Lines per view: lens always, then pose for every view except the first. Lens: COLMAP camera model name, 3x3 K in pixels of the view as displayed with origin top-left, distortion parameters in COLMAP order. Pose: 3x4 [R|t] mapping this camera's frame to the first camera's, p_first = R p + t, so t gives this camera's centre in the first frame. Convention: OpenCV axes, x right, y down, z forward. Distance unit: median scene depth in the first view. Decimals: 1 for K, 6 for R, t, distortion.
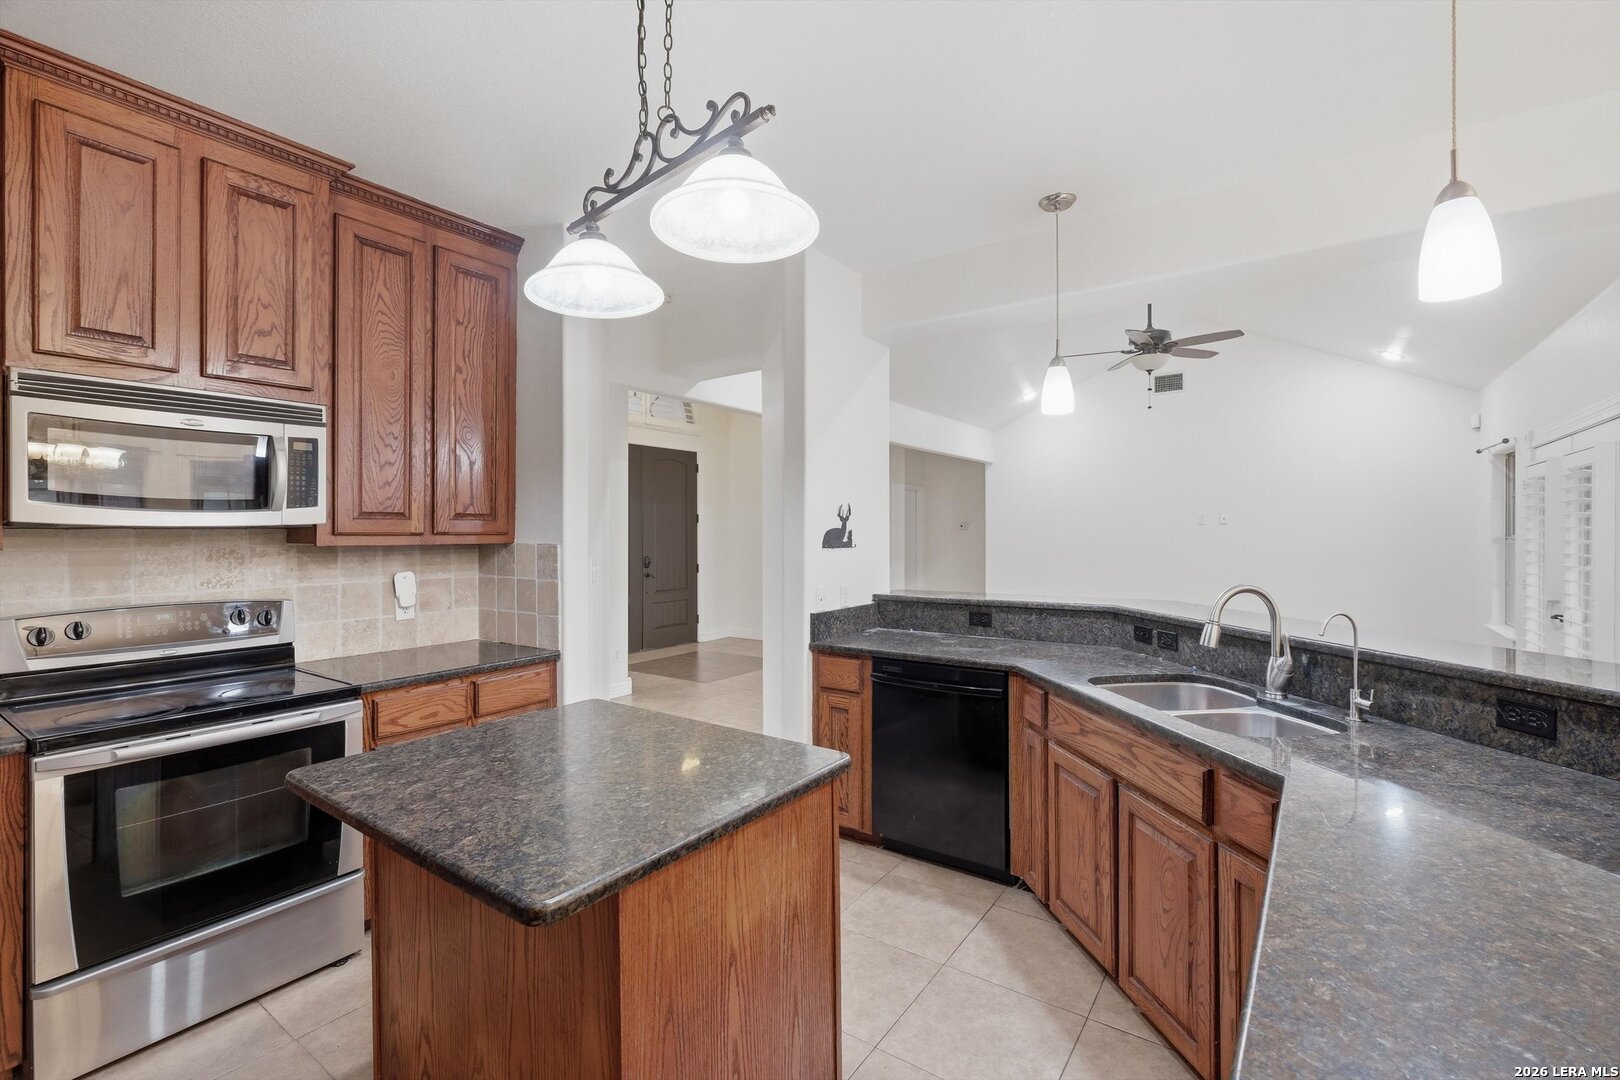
lens RADIAL K [[707.4, 0, 806.7], [0, 707.4, 530.1], [0, 0, 1]] dist [-0.005191, -0.001595]
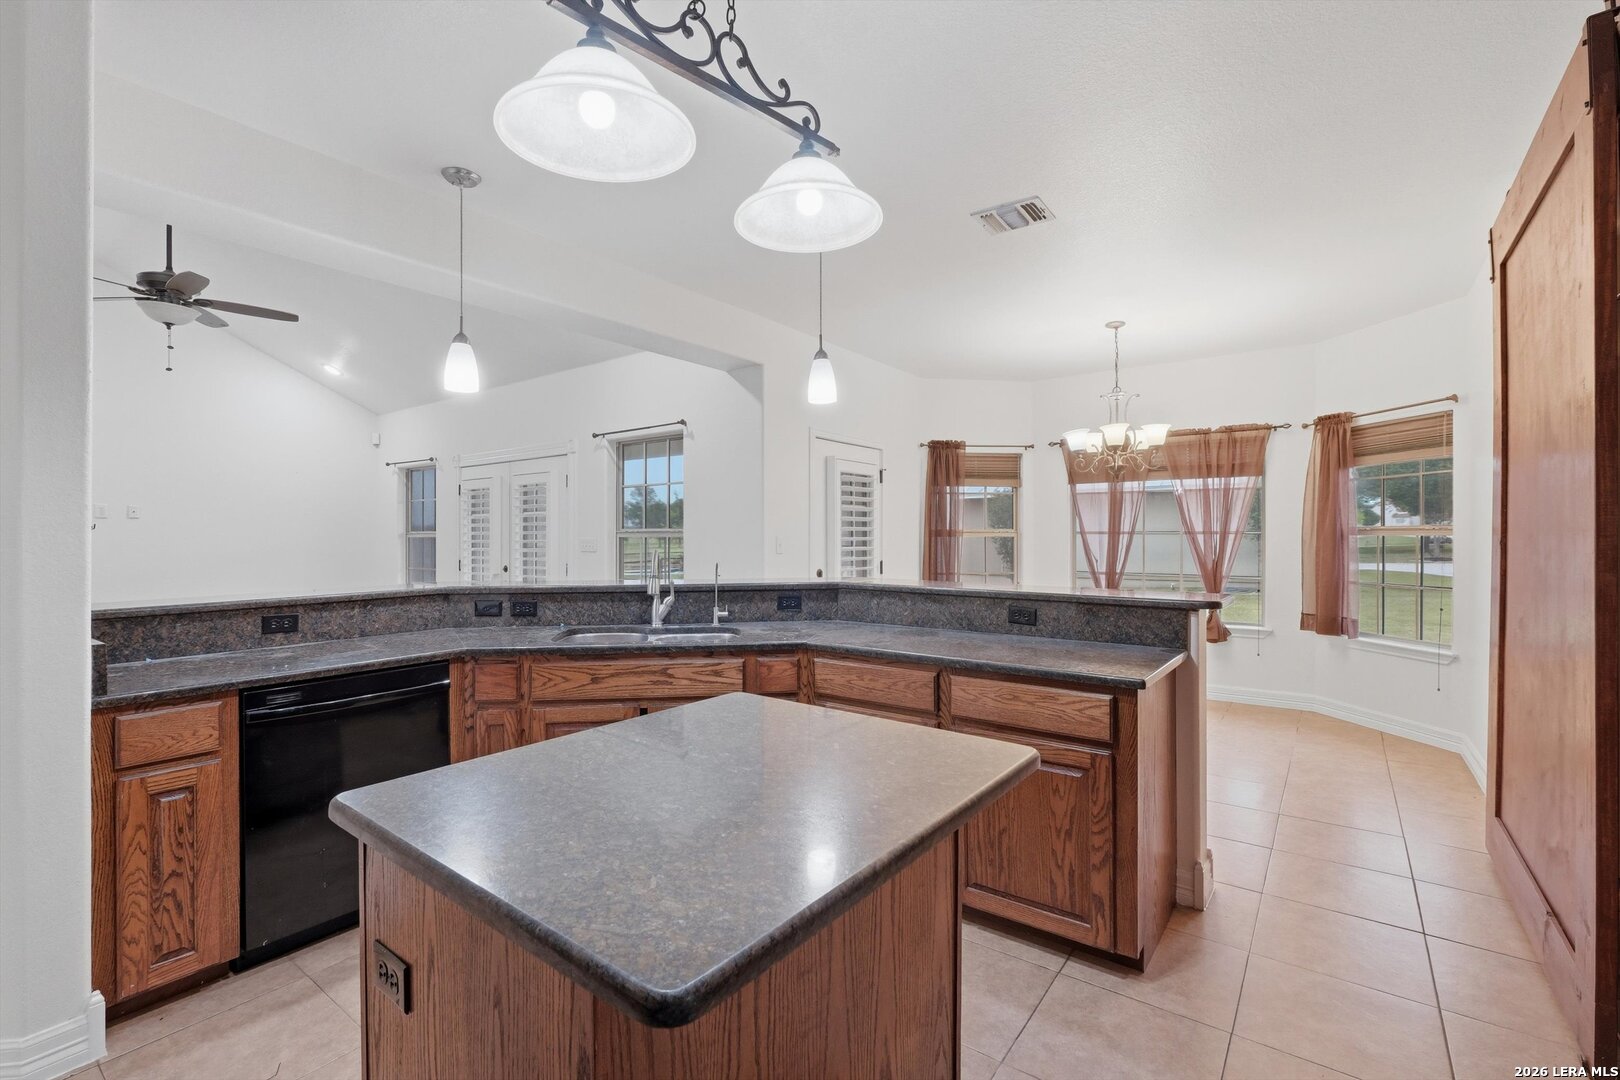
lens RADIAL K [[707.4, 0, 810.4], [0, 707.4, 543.0], [0, 0, 1]] dist [-0.005191, -0.001595]
pose [[0.025706, -0.009113, 0.999628, -0.494589], [-0.000876, 0.999958, 0.009139, 0.028805], [-0.999669, -0.001111, 0.025697, 0.388177]]
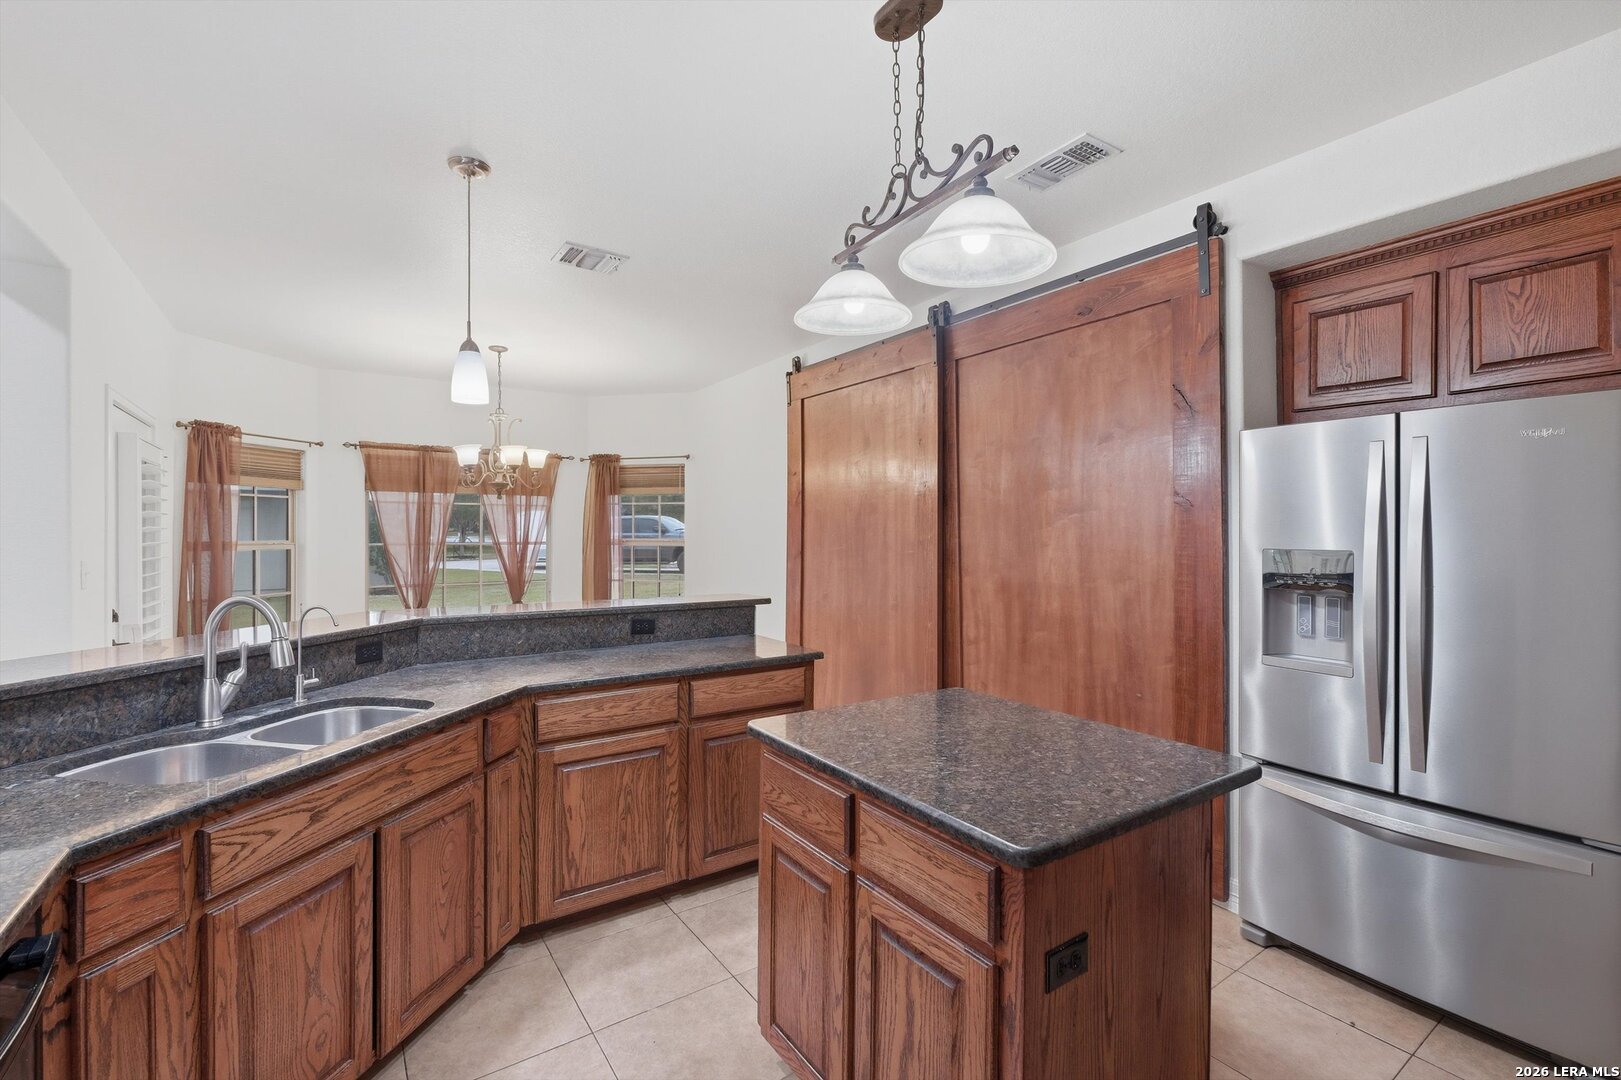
lens RADIAL K [[707.9, 0, 808.0], [0, 707.9, 535.8], [0, 0, 1]] dist [-0.005191, -0.001595]
pose [[-0.939597, 0.002746, 0.342271, -0.201060], [0.002438, 0.999996, -0.001328, 0.003480], [-0.342273, -0.000413, -0.939600, 0.952177]]
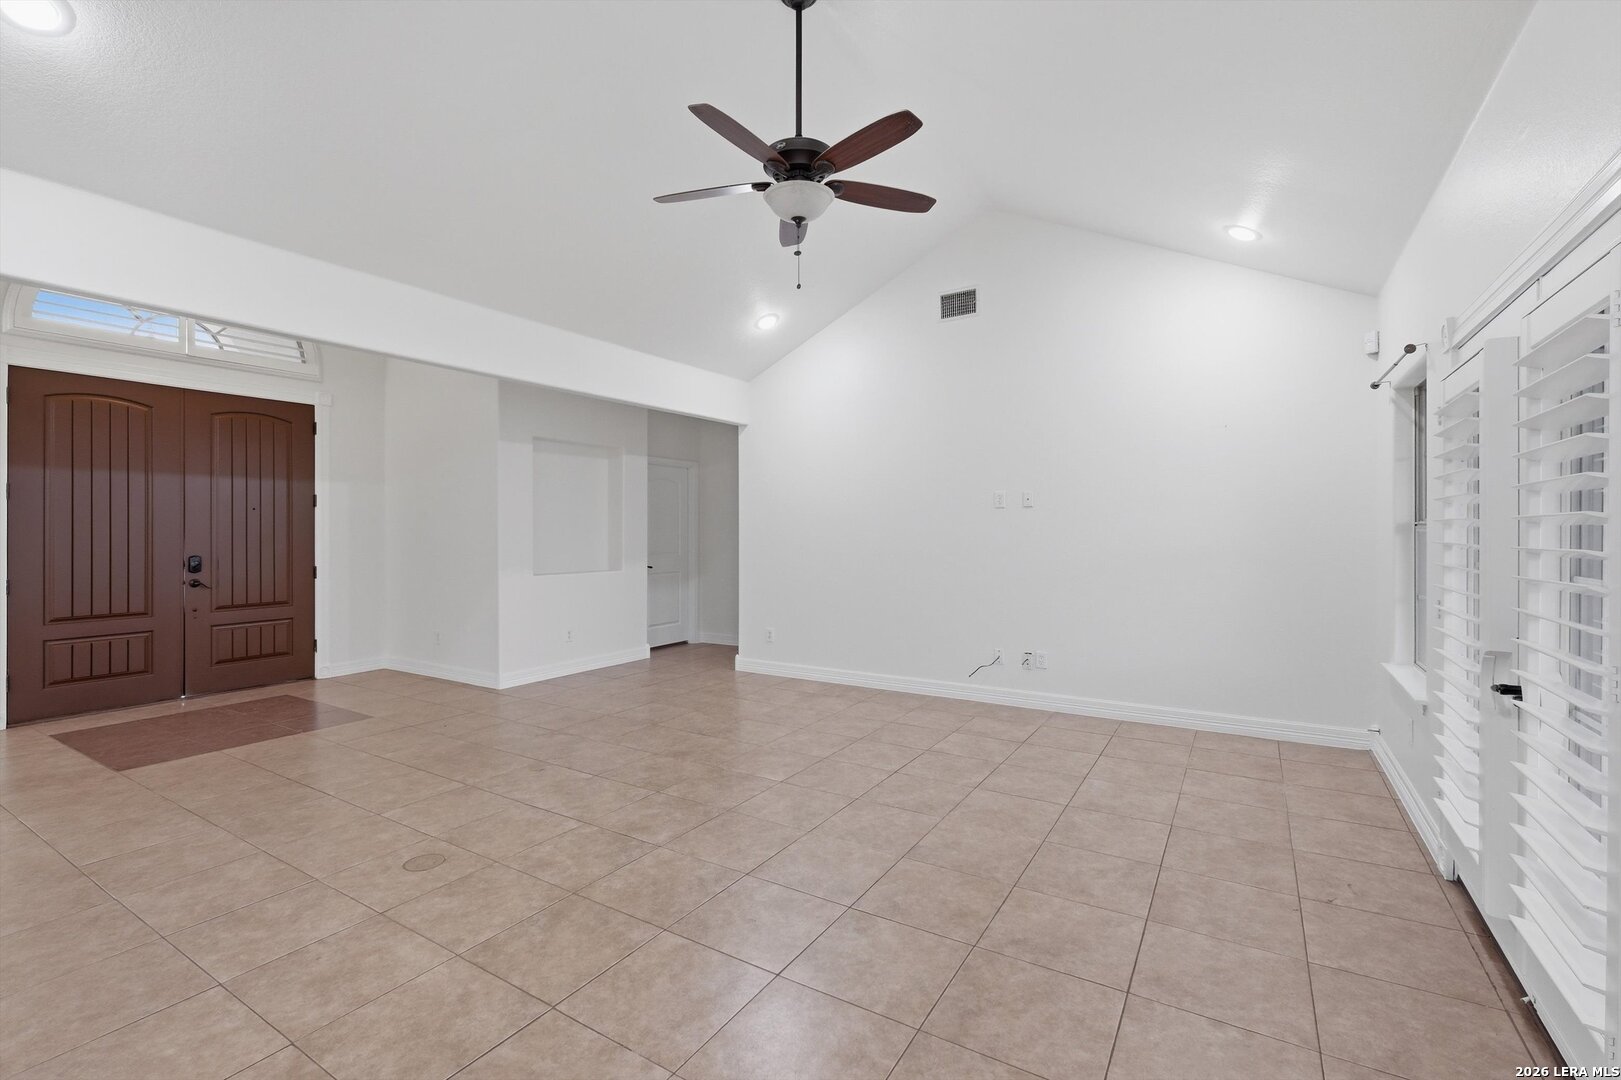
lens RADIAL K [[707.9, 0, 810.0], [0, 707.9, 530.5], [0, 0, 1]] dist [-0.005191, -0.001595]
pose [[0.998235, -0.000242, 0.059393, 0.750812], [-0.000010, 0.999991, 0.004245, 0.025120], [-0.059393, -0.004238, 0.998226, 0.725327]]
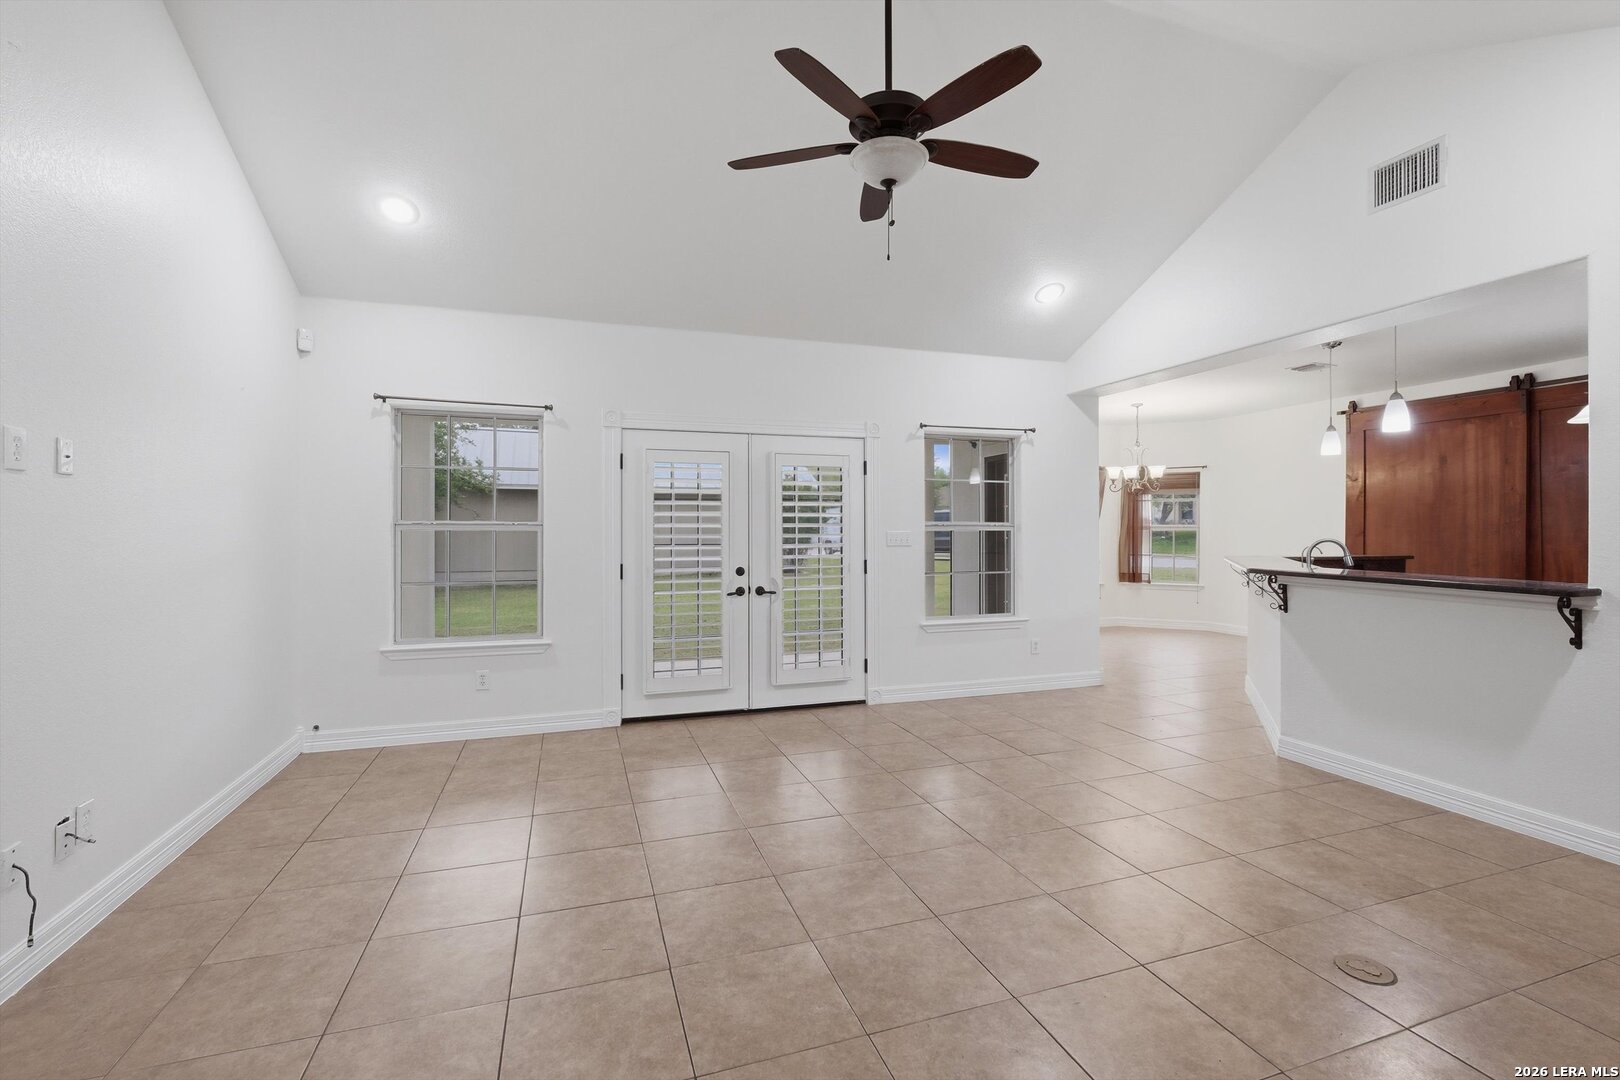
lens RADIAL K [[707.4, 0, 811.3], [0, 707.4, 535.1], [0, 0, 1]] dist [-0.005191, -0.001595]
pose [[-0.809718, -0.003343, 0.586809, 0.392391], [-0.000332, 0.999986, 0.005239, 0.032520], [-0.586819, 0.004048, -0.809708, 2.314016]]
